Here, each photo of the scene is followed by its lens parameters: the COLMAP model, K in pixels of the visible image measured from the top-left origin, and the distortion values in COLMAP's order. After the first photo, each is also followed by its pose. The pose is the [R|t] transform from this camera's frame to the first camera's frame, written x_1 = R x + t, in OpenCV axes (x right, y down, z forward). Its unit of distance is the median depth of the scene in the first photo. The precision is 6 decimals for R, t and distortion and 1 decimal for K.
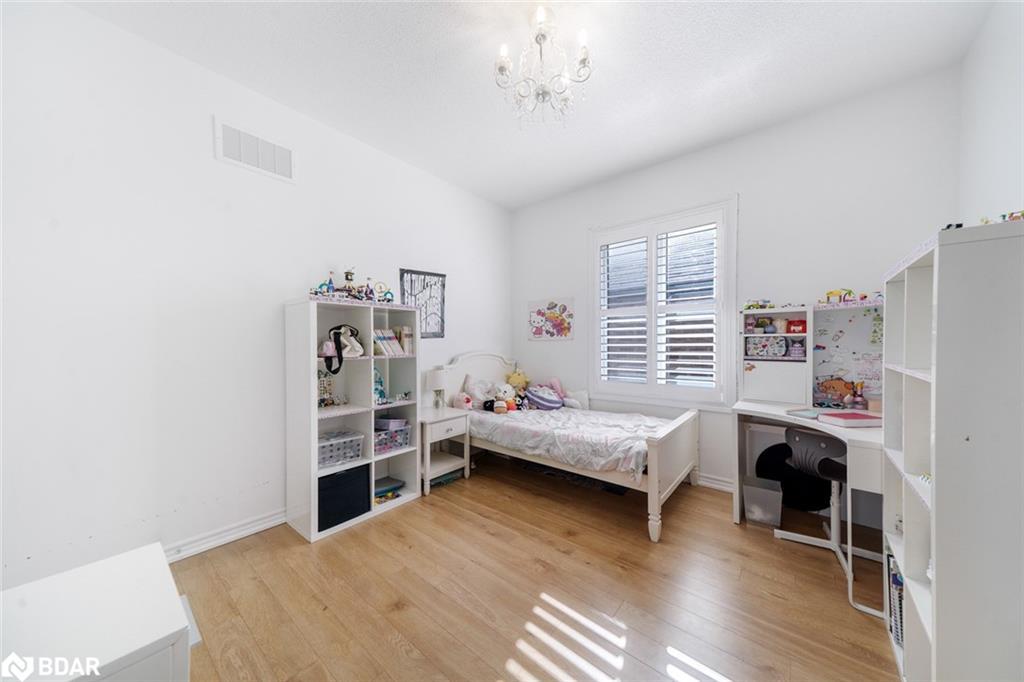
lens RADIAL K [[350.5, 0, 516.2], [0, 350.5, 342.6], [0, 0, 1]] dist [-0.000066, -0.000020]
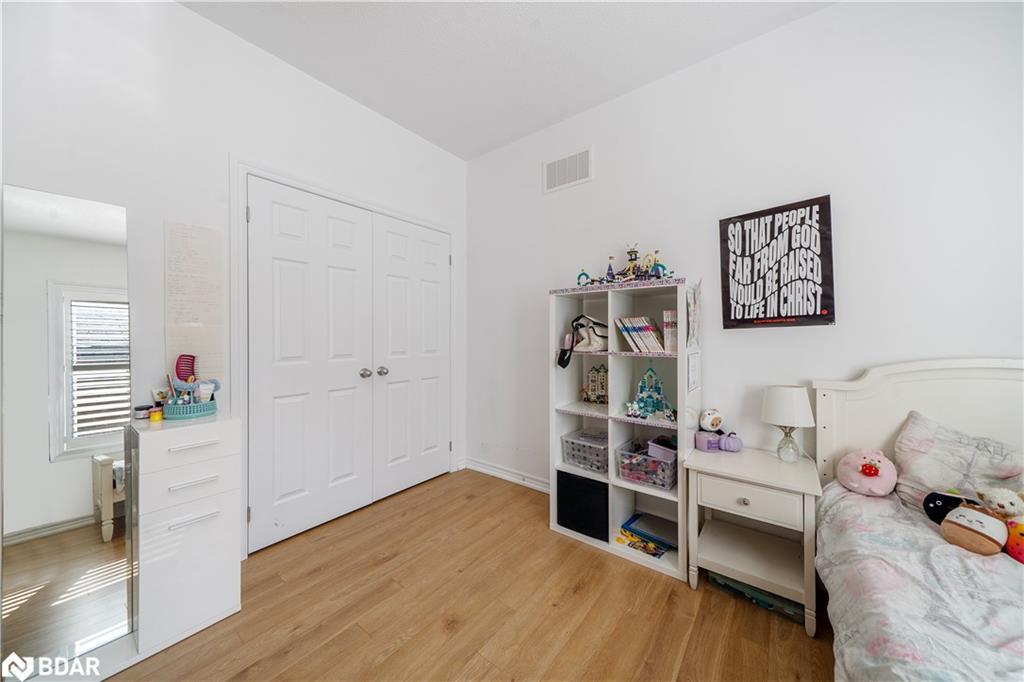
lens RADIAL K [[331.3, 0, 484.8], [0, 331.3, 335.8], [0, 0, 1]] dist [-0.000294, -0.000070]
pose [[0.013807, 0.000545, -0.999905, 0.311765], [-0.000444, 1.000000, 0.000539, 0.001613], [0.999905, 0.000436, 0.013807, 0.638311]]
